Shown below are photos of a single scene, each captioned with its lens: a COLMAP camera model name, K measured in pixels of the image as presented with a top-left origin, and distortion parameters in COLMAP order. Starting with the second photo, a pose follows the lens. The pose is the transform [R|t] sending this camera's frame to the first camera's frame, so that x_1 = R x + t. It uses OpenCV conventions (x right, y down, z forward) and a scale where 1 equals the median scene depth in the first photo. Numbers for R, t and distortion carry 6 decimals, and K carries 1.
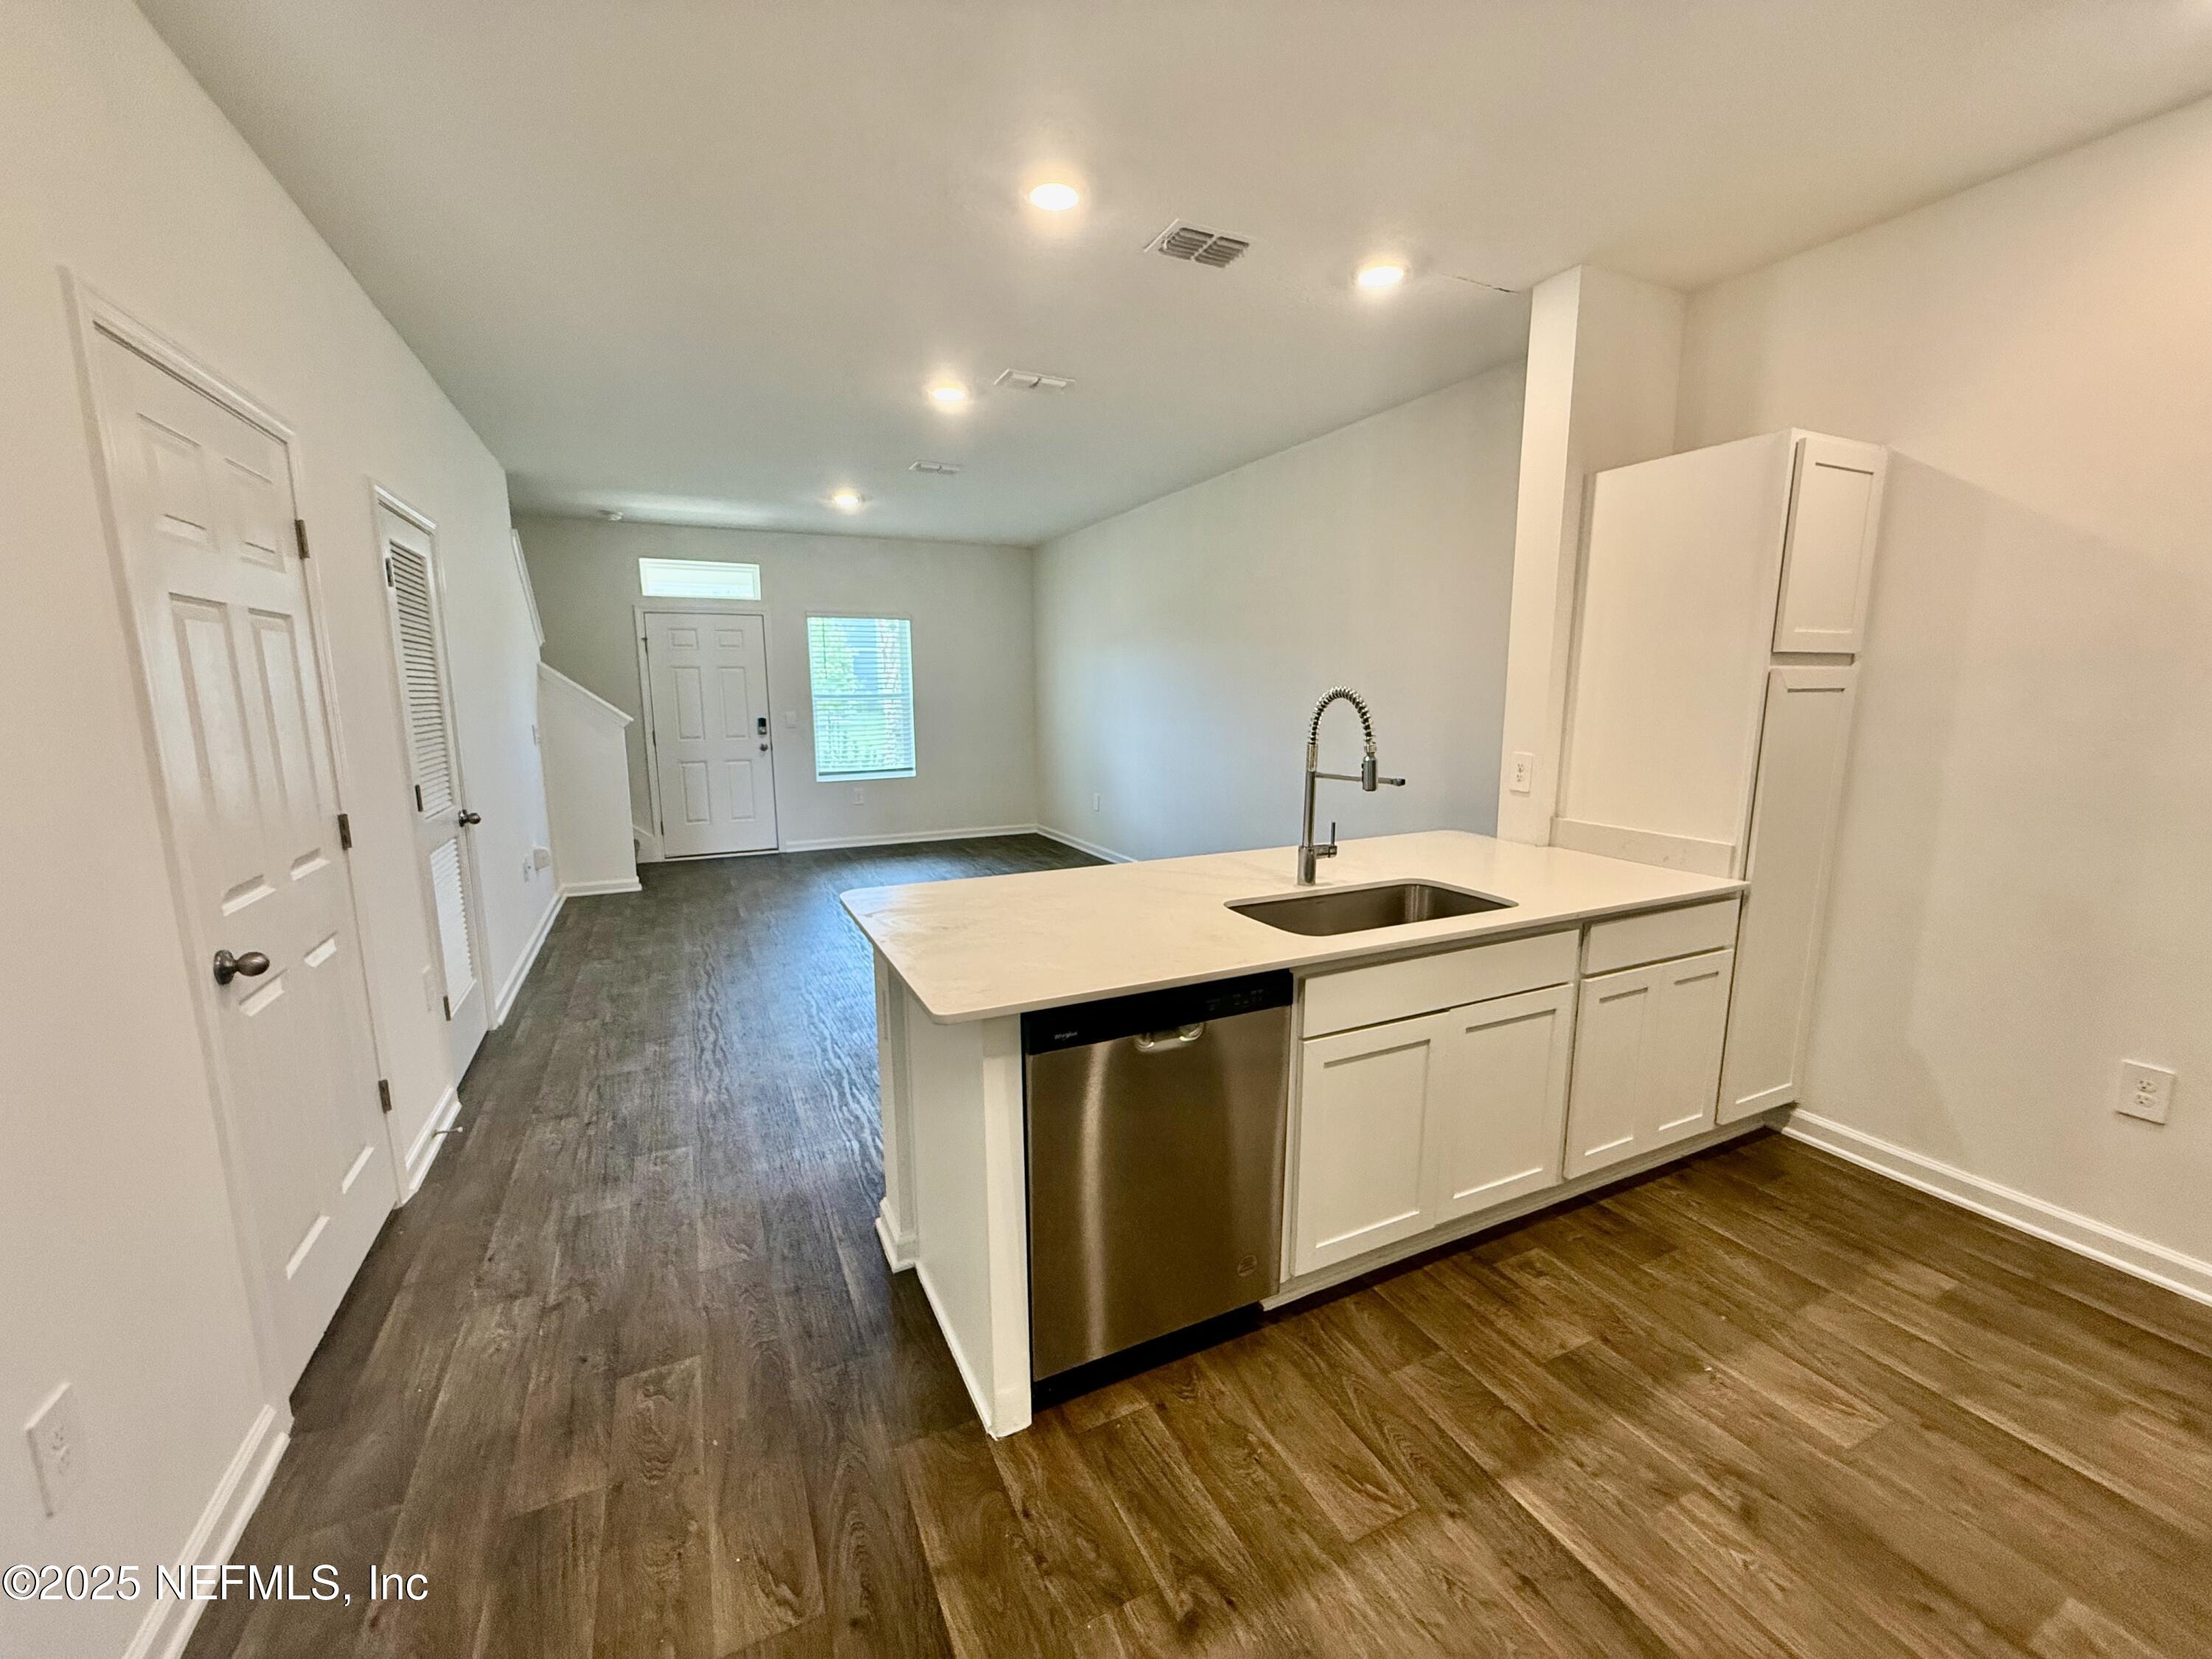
lens RADIAL K [[881.3, 0, 1102.7], [0, 881.3, 826.4], [0, 0, 1]] dist [-0.014379, 0.000317]
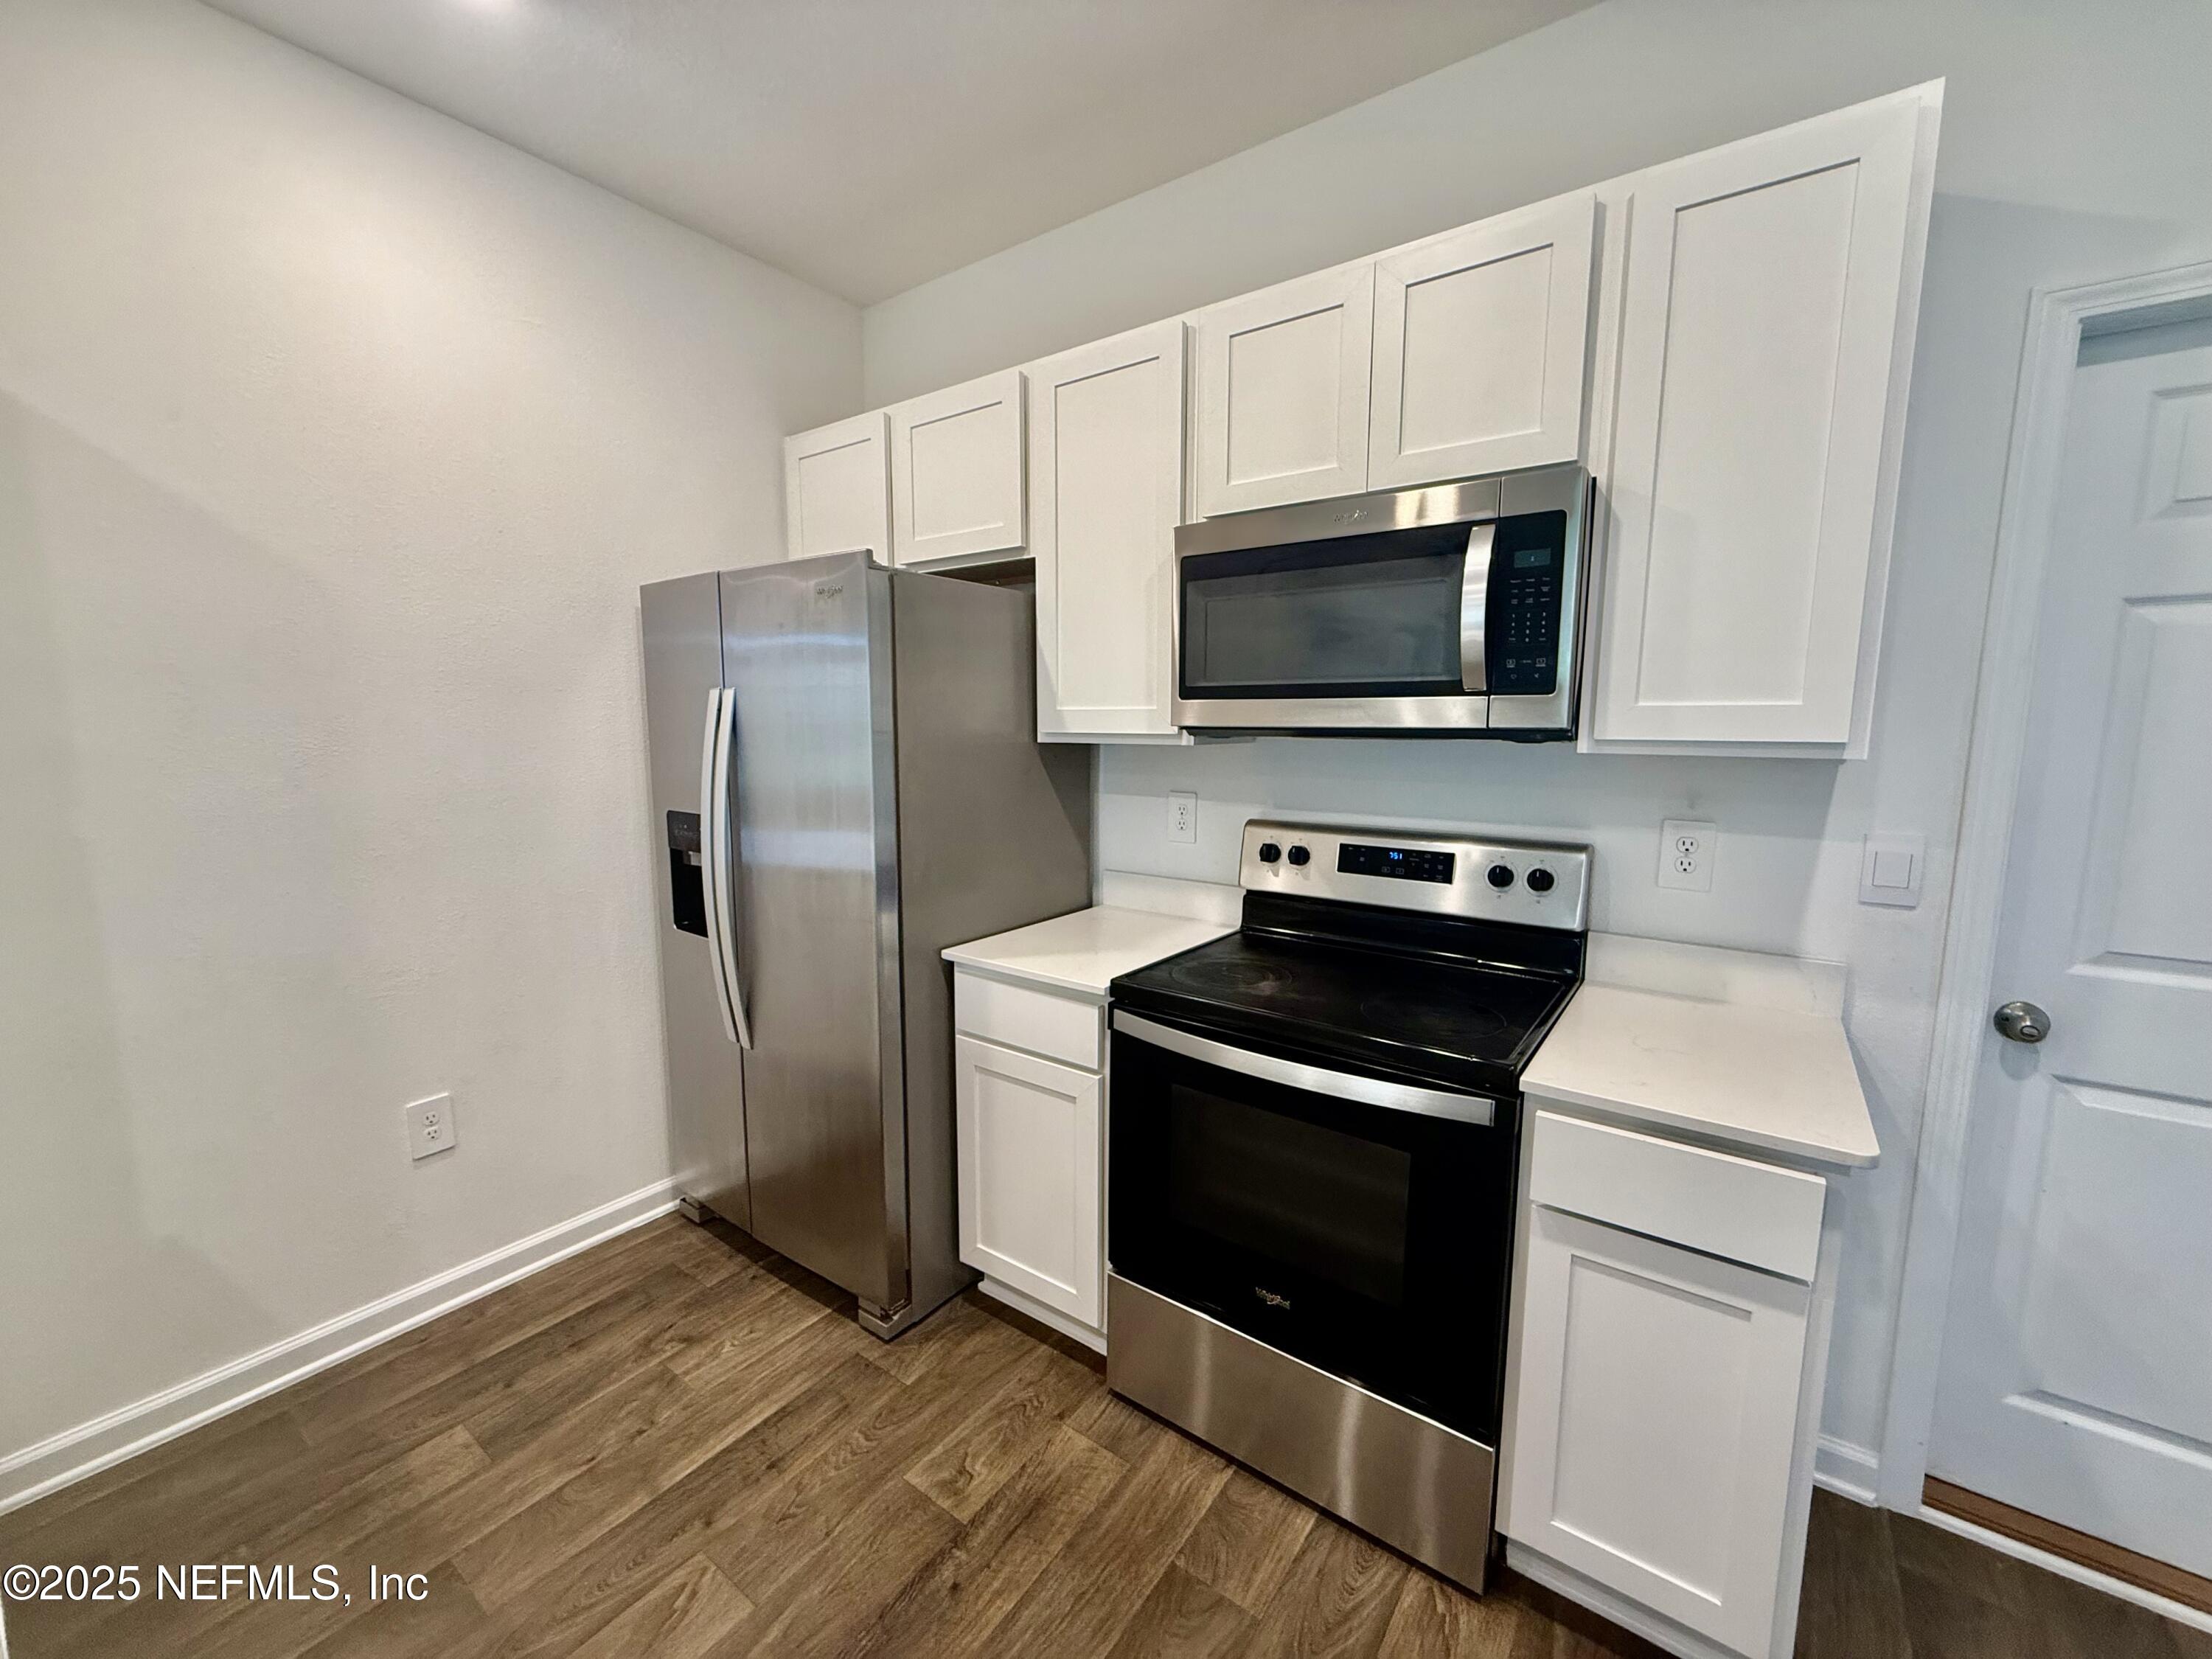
lens RADIAL K [[881.3, 0, 1114.0], [0, 881.3, 834.6], [0, 0, 1]] dist [-0.014379, 0.000317]
pose [[-0.482164, -0.108809, 0.869298, 0.048497], [0.143711, 0.968993, 0.200998, -0.096926], [-0.864213, 0.221842, -0.451577, 0.790581]]
